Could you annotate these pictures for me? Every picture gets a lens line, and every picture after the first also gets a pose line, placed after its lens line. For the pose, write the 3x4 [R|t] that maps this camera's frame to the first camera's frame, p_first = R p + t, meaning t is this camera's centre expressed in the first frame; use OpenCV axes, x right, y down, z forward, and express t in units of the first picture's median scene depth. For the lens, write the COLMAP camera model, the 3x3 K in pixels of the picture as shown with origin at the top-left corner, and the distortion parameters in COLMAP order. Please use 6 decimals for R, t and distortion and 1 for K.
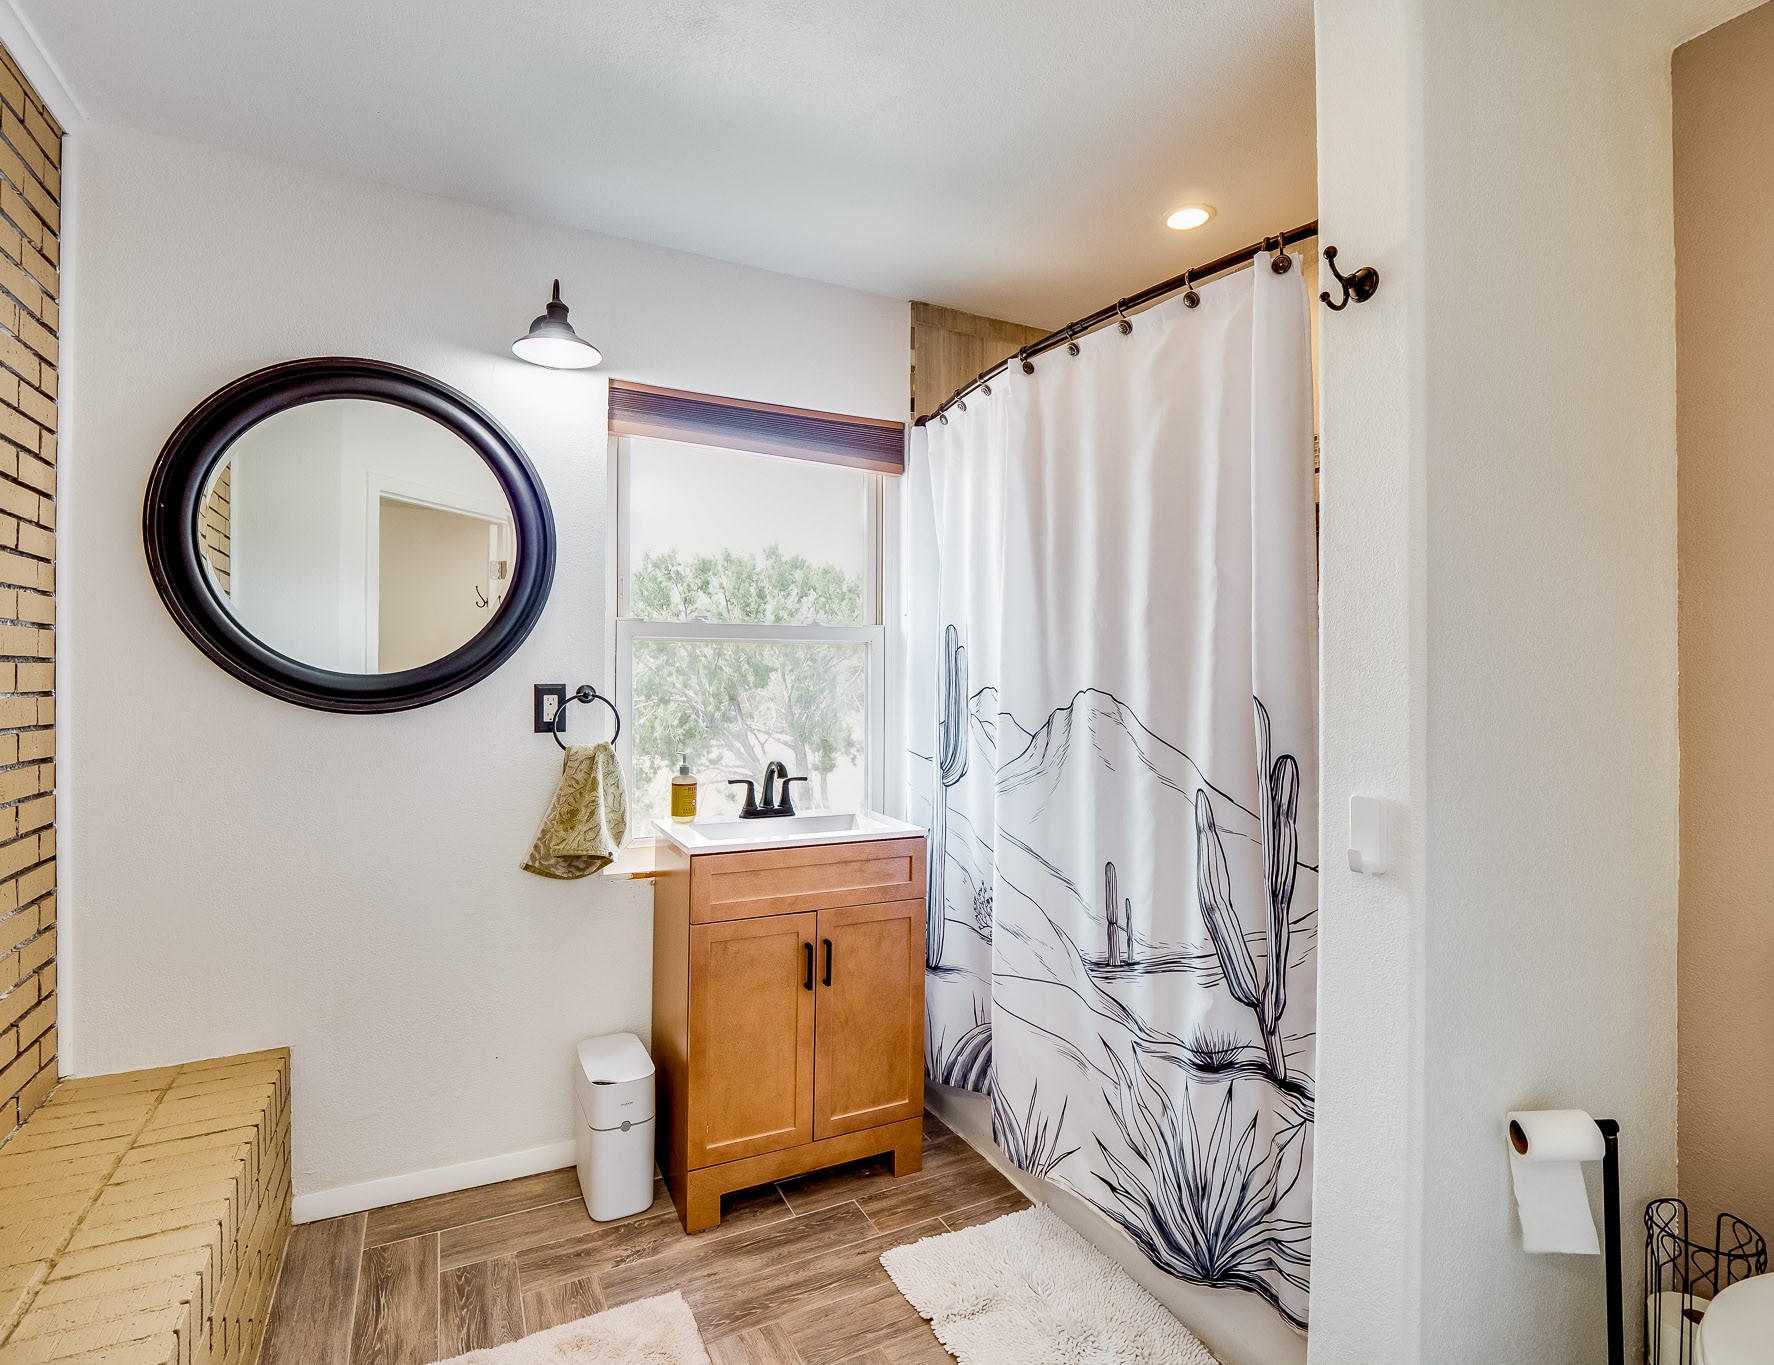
lens RADIAL K [[905.4, 0, 903.9], [0, 905.4, 669.3], [0, 0, 1]] dist [0.032940, 0.001178]
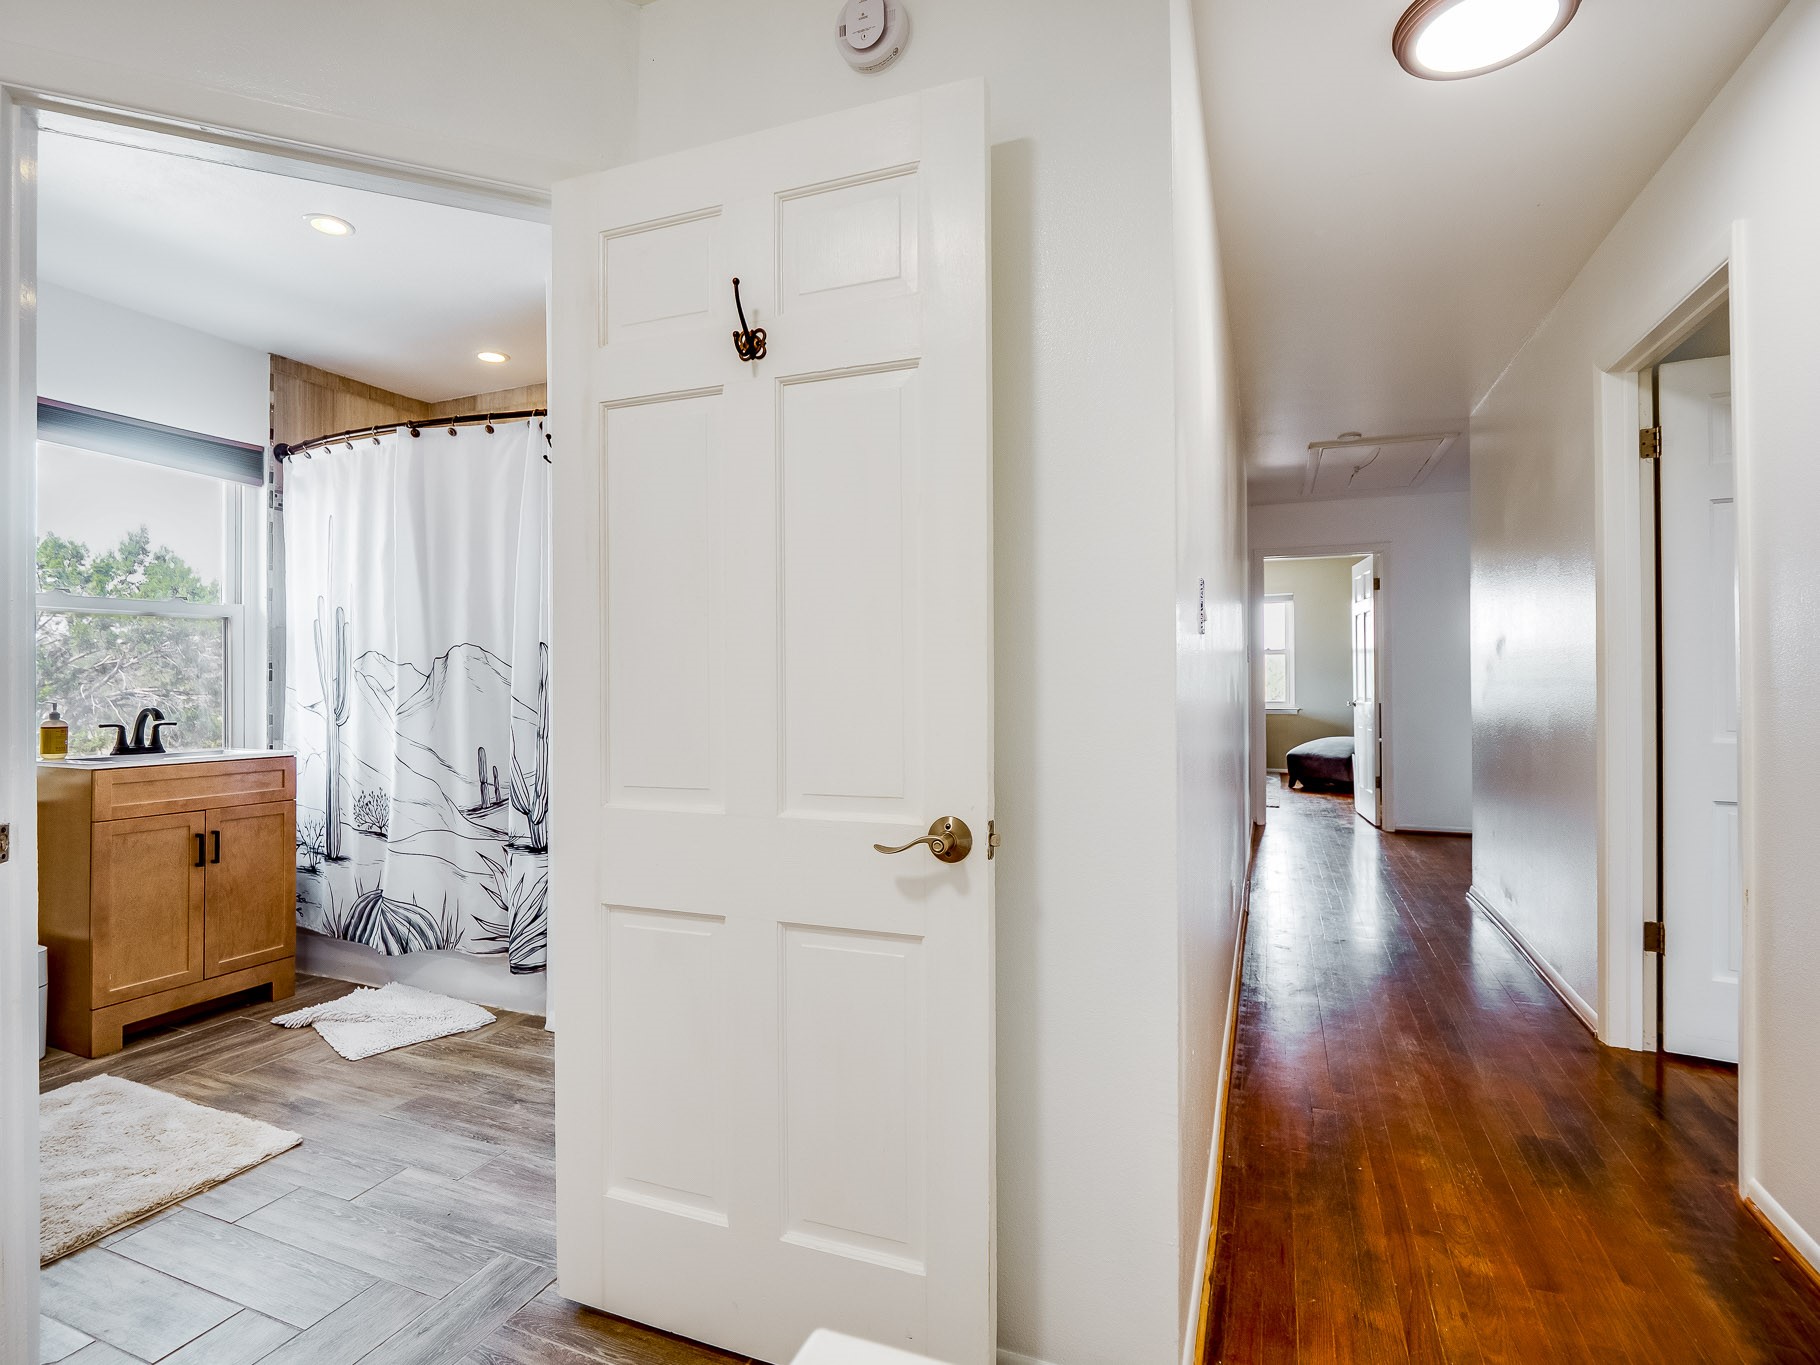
lens RADIAL K [[882.3, 0, 923.0], [0, 882.3, 671.7], [0, 0, 1]] dist [-0.021280, -0.002067]
pose [[0.744726, -0.003556, 0.667361, -0.164433], [0.005727, 0.999983, -0.001062, 0.067827], [-0.667346, 0.004613, 0.744734, -0.689821]]
